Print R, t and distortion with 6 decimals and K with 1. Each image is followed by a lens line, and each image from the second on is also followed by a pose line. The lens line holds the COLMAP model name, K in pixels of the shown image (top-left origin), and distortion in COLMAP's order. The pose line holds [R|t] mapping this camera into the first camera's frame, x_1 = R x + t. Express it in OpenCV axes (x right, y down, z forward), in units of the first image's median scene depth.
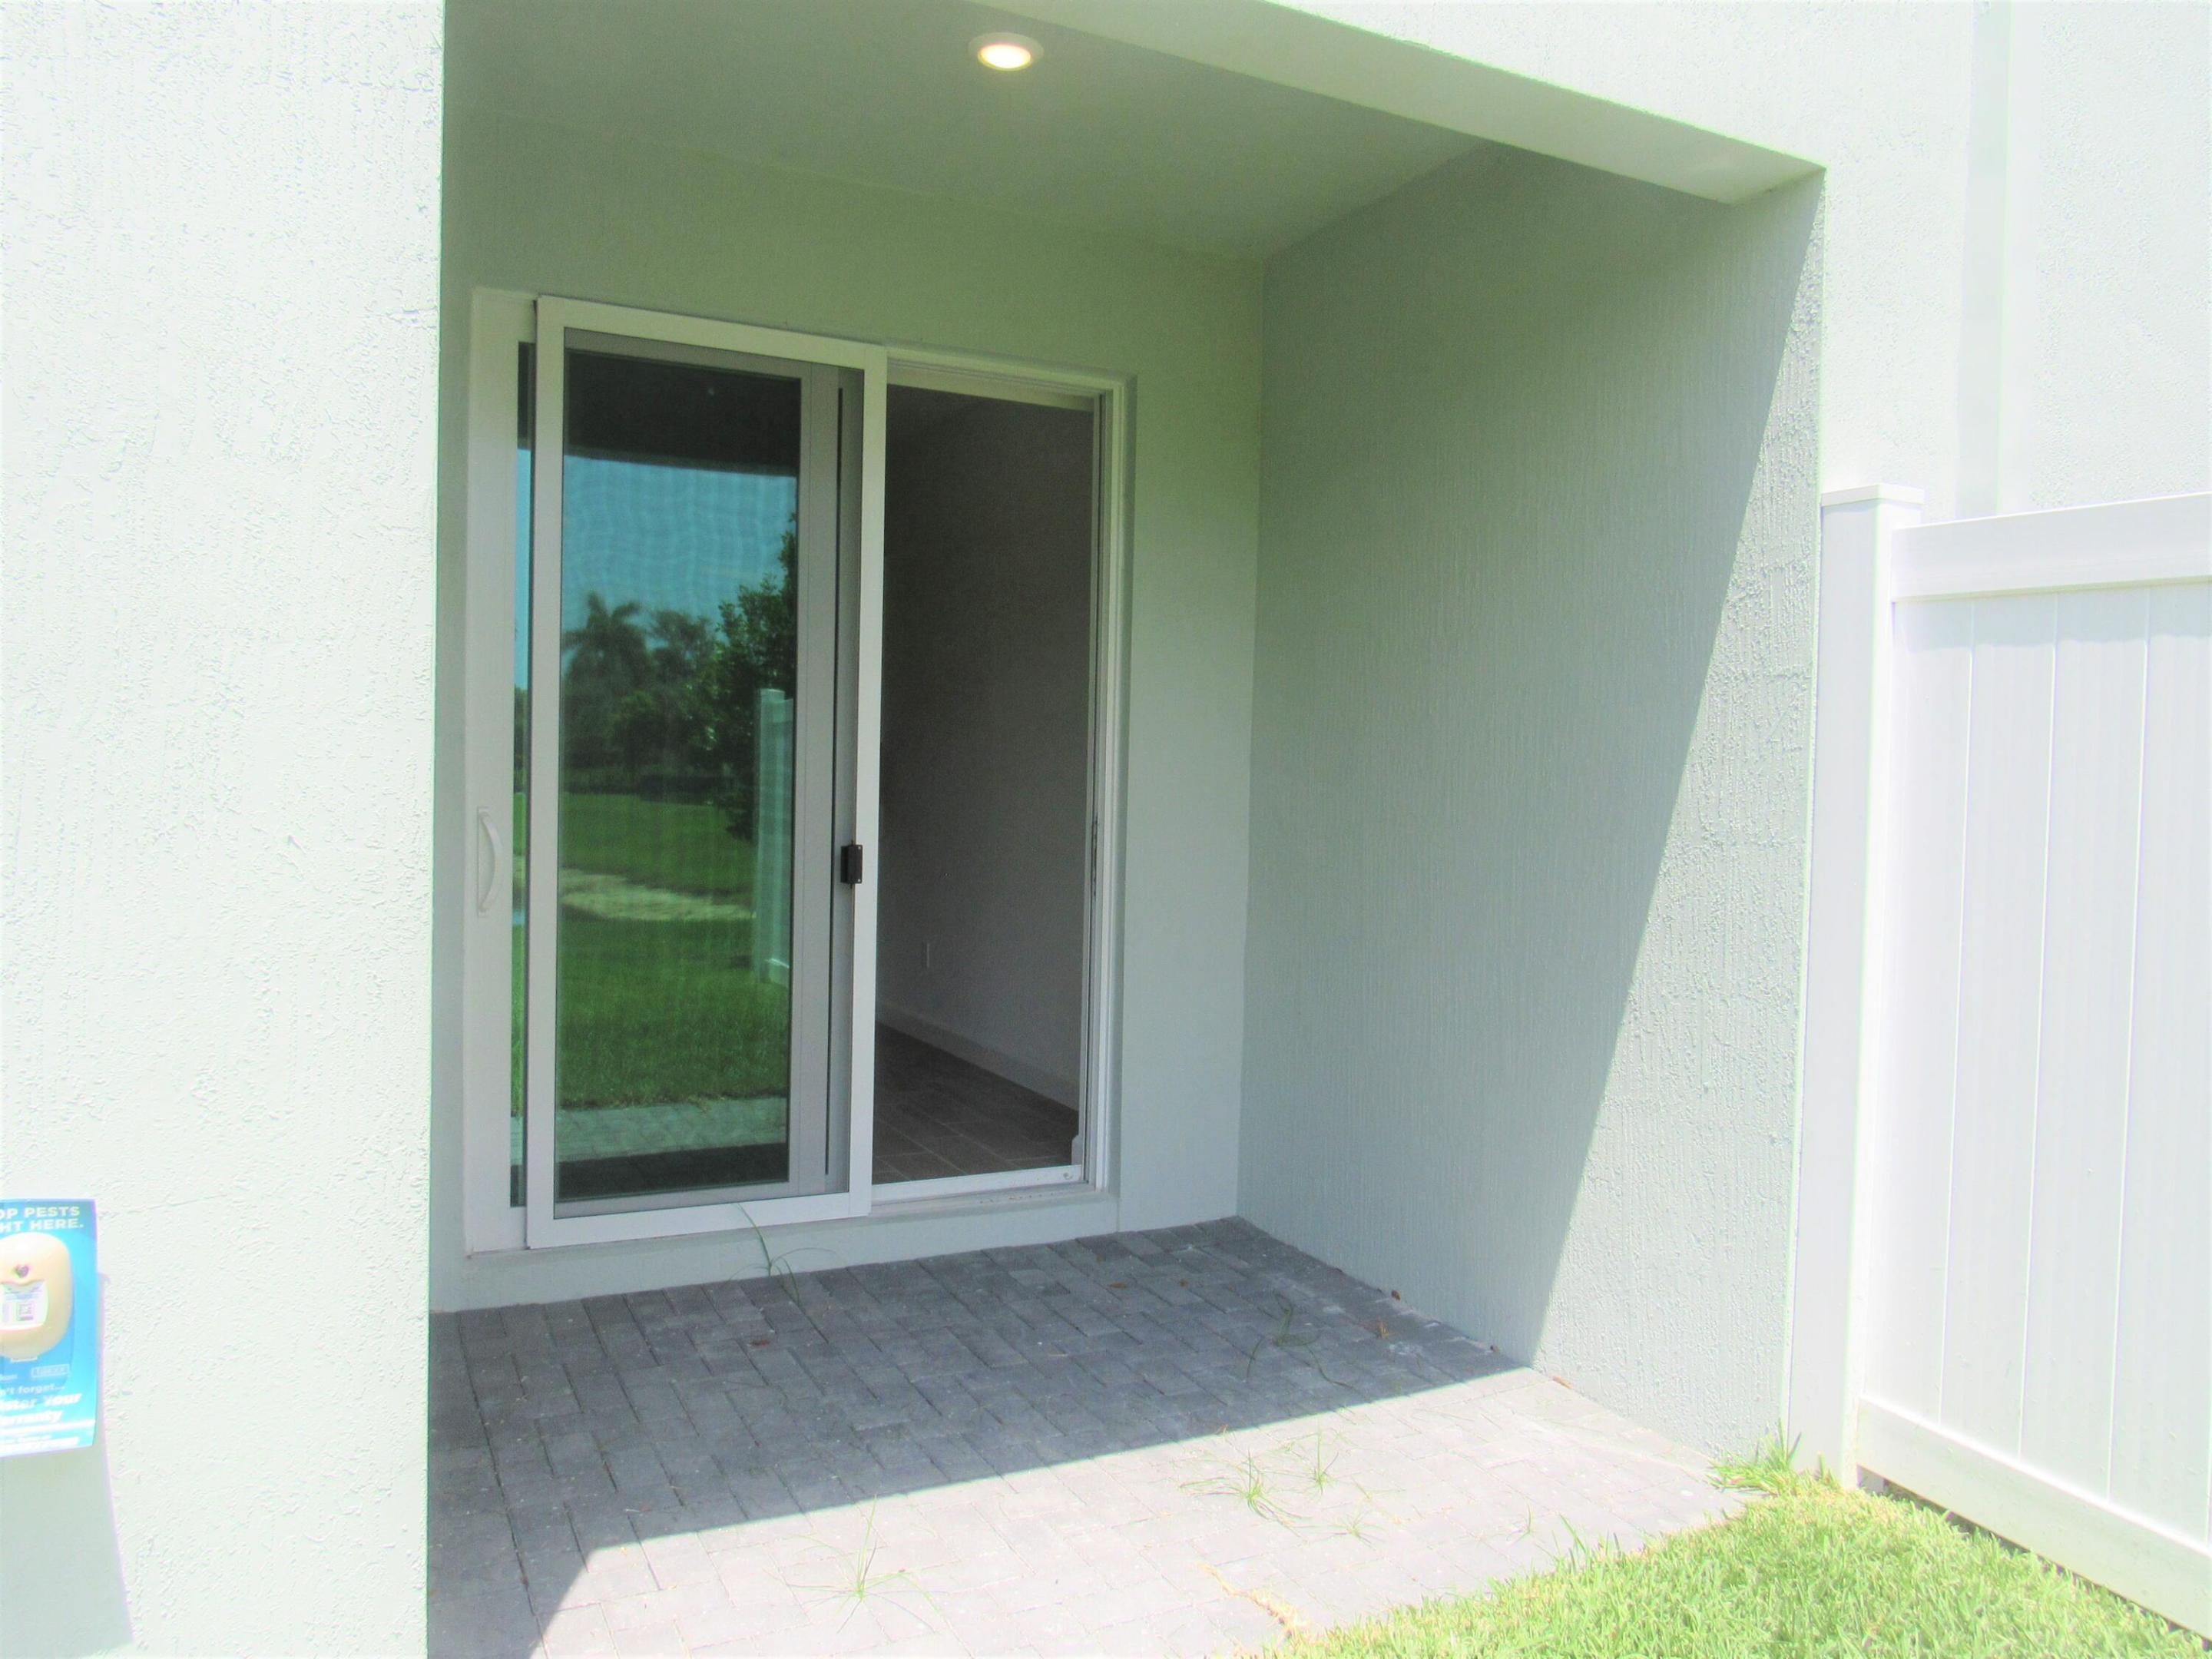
lens RADIAL K [[1567.0, 0, 1106.0], [0, 1567.0, 829.5], [0, 0, 1]] dist [-0.000354, 0.000328]
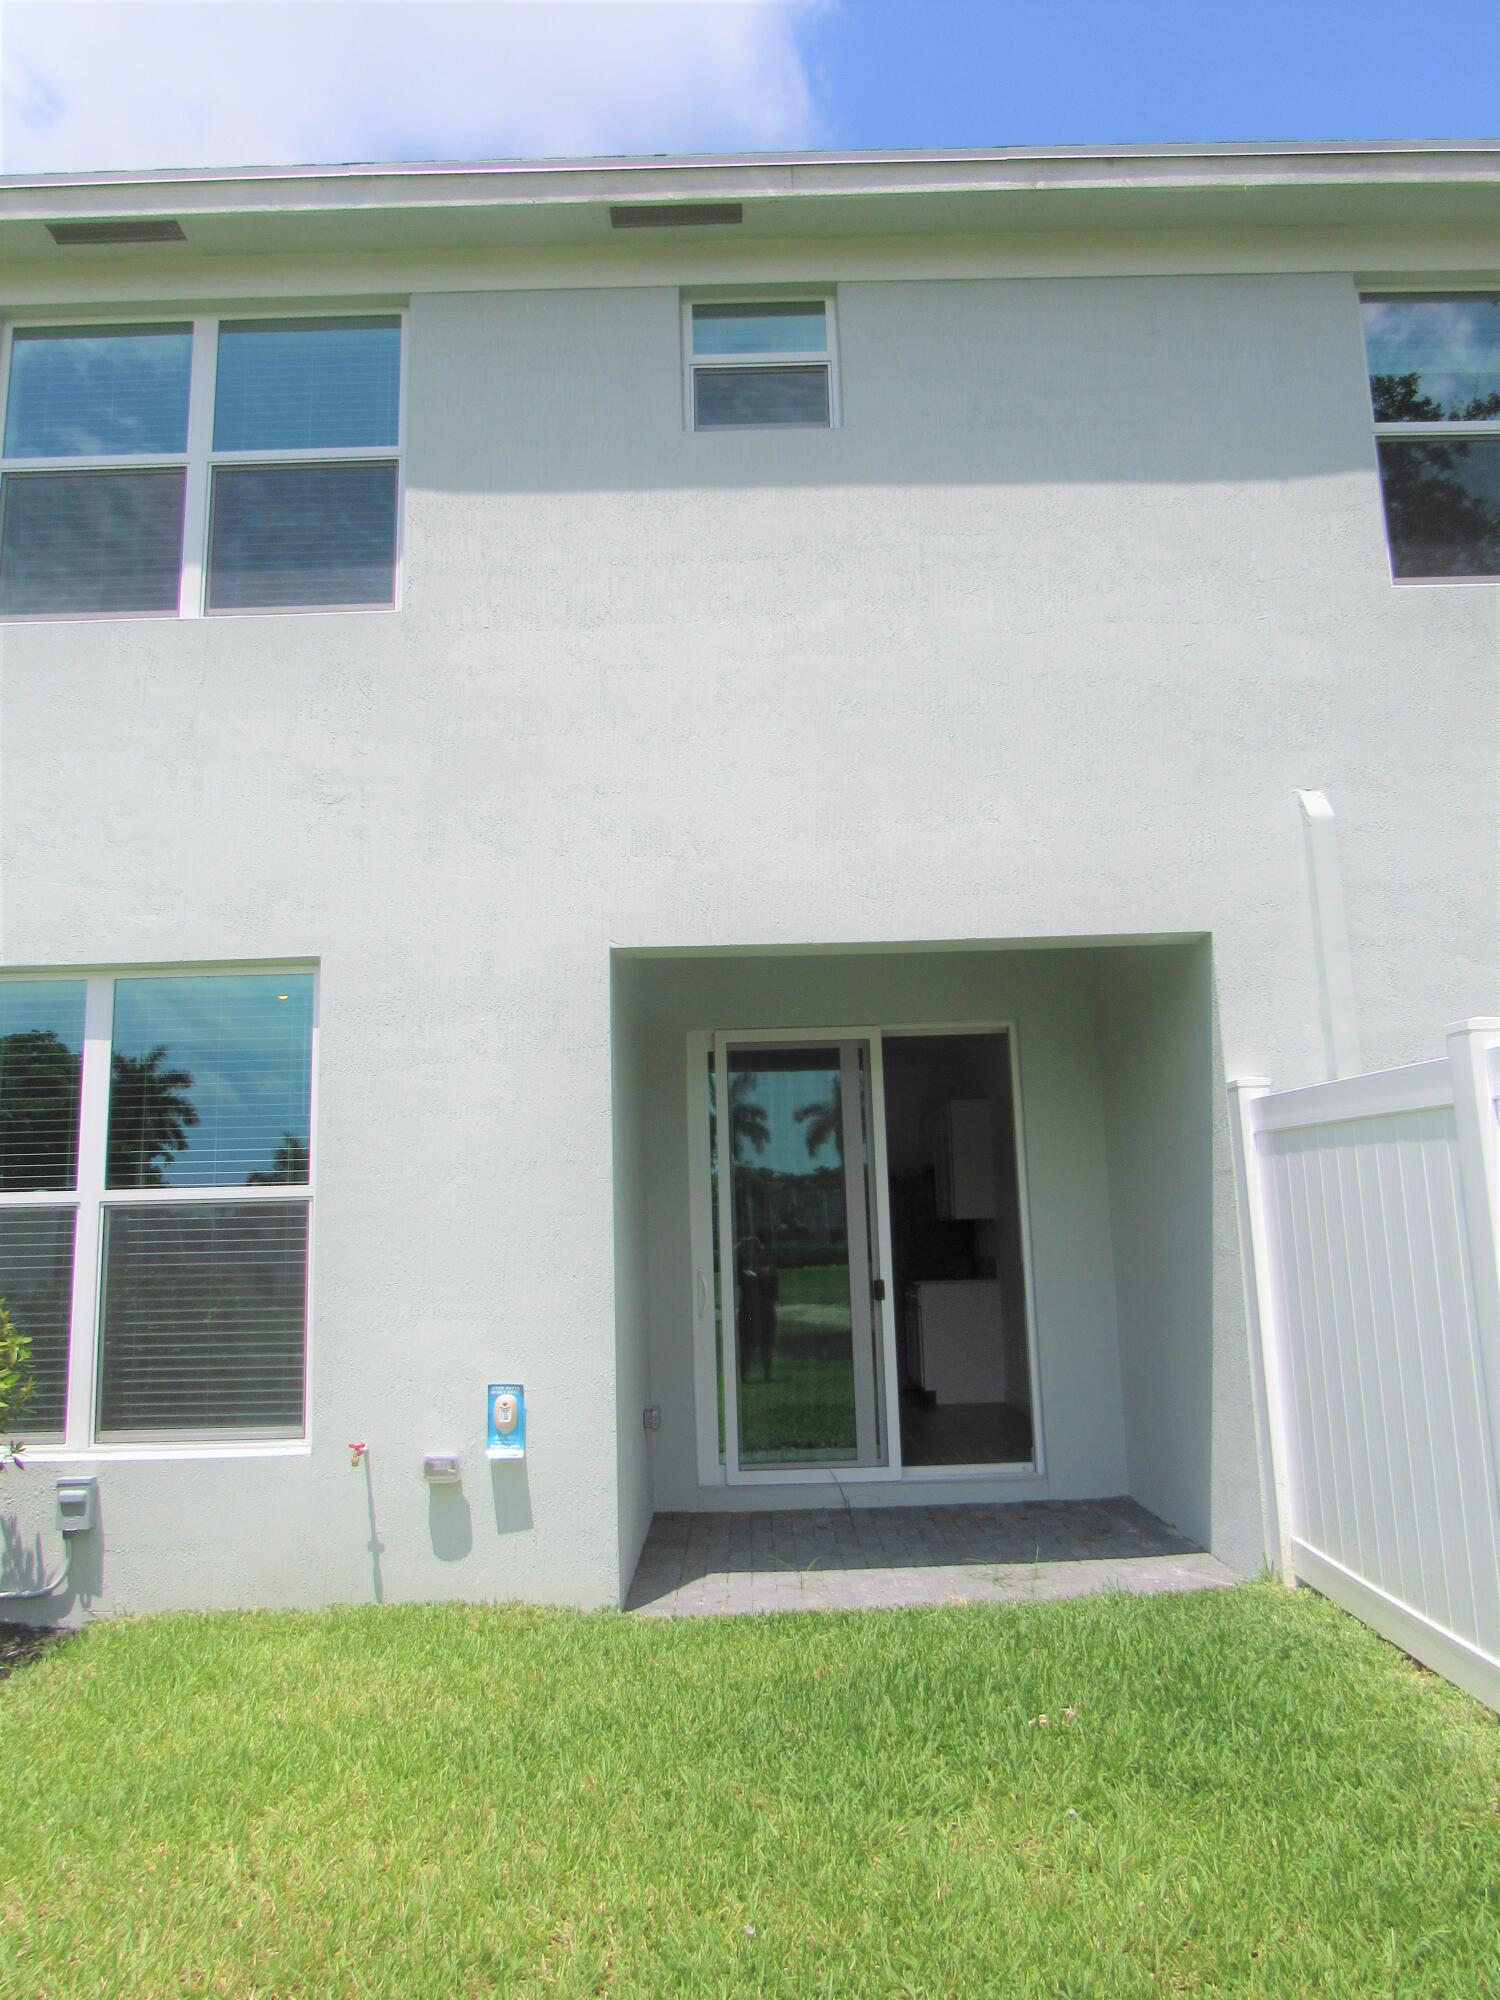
lens RADIAL K [[1387.4, 0, 750.0], [0, 1387.4, 1000.0], [0, 0, 1]] dist [-0.099931, 0.040821]
pose [[0.891712, -0.125589, -0.434830, 0.495632], [0.032886, 0.976170, -0.214502, 0.033475], [0.451407, 0.176975, 0.874592, -0.635157]]
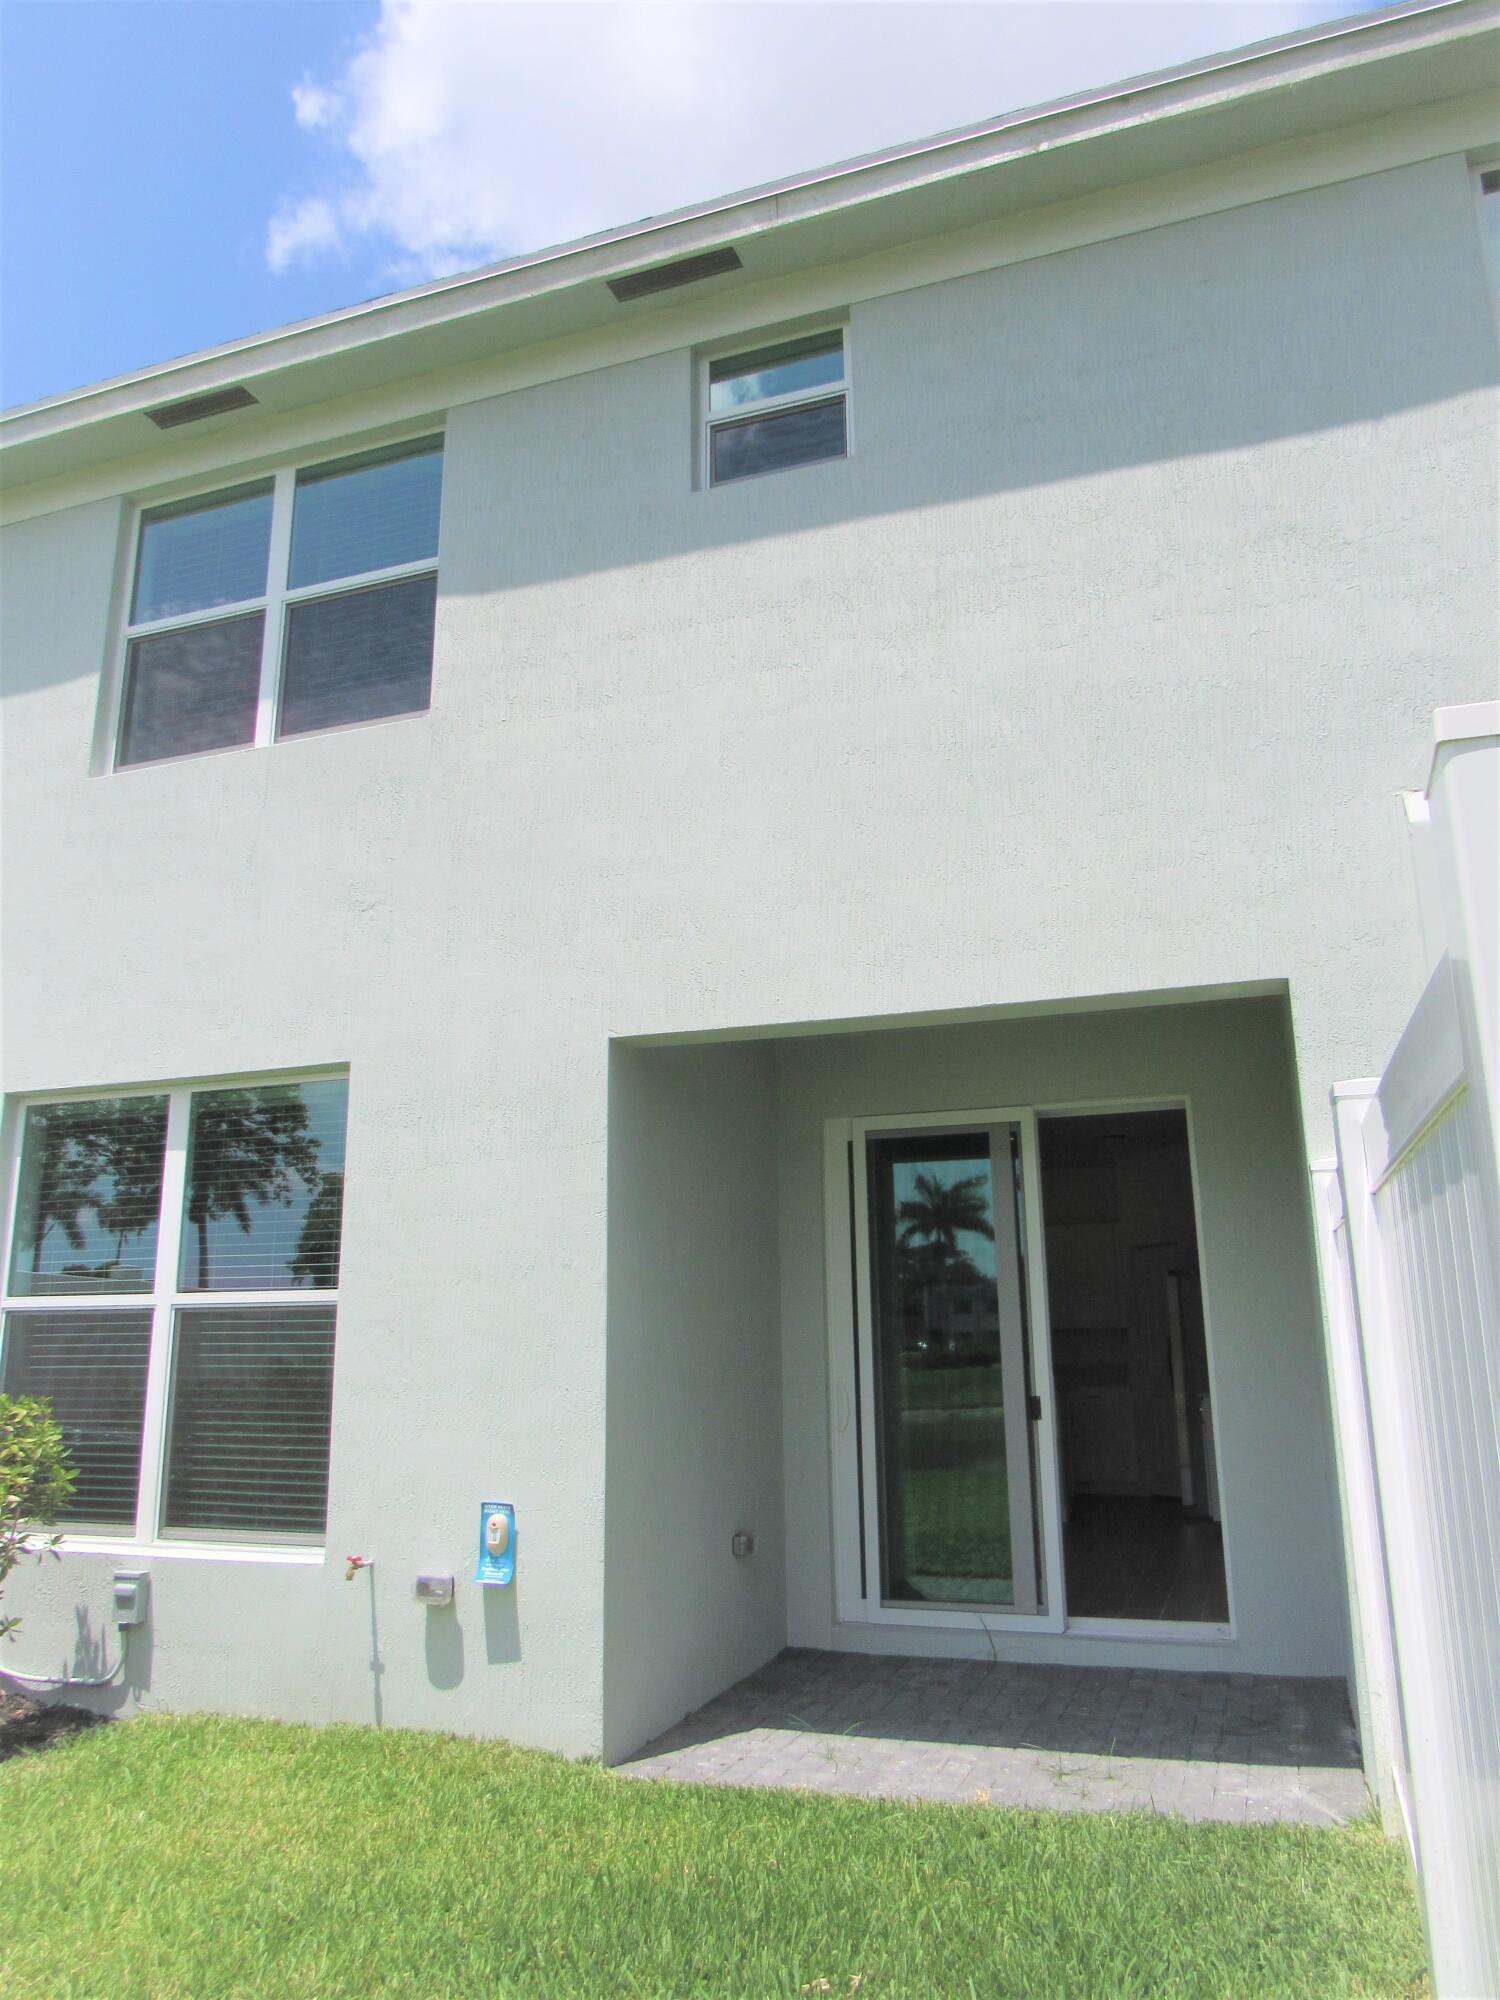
lens RADIAL K [[1386.7, 0, 760.5], [0, 1386.7, 991.0], [0, 0, 1]] dist [-0.094493, 0.038870]
pose [[0.692612, -0.210477, -0.689919, 0.772605], [0.002814, 0.957261, -0.289211, 0.017960], [0.721305, 0.198369, 0.663603, -0.286527]]
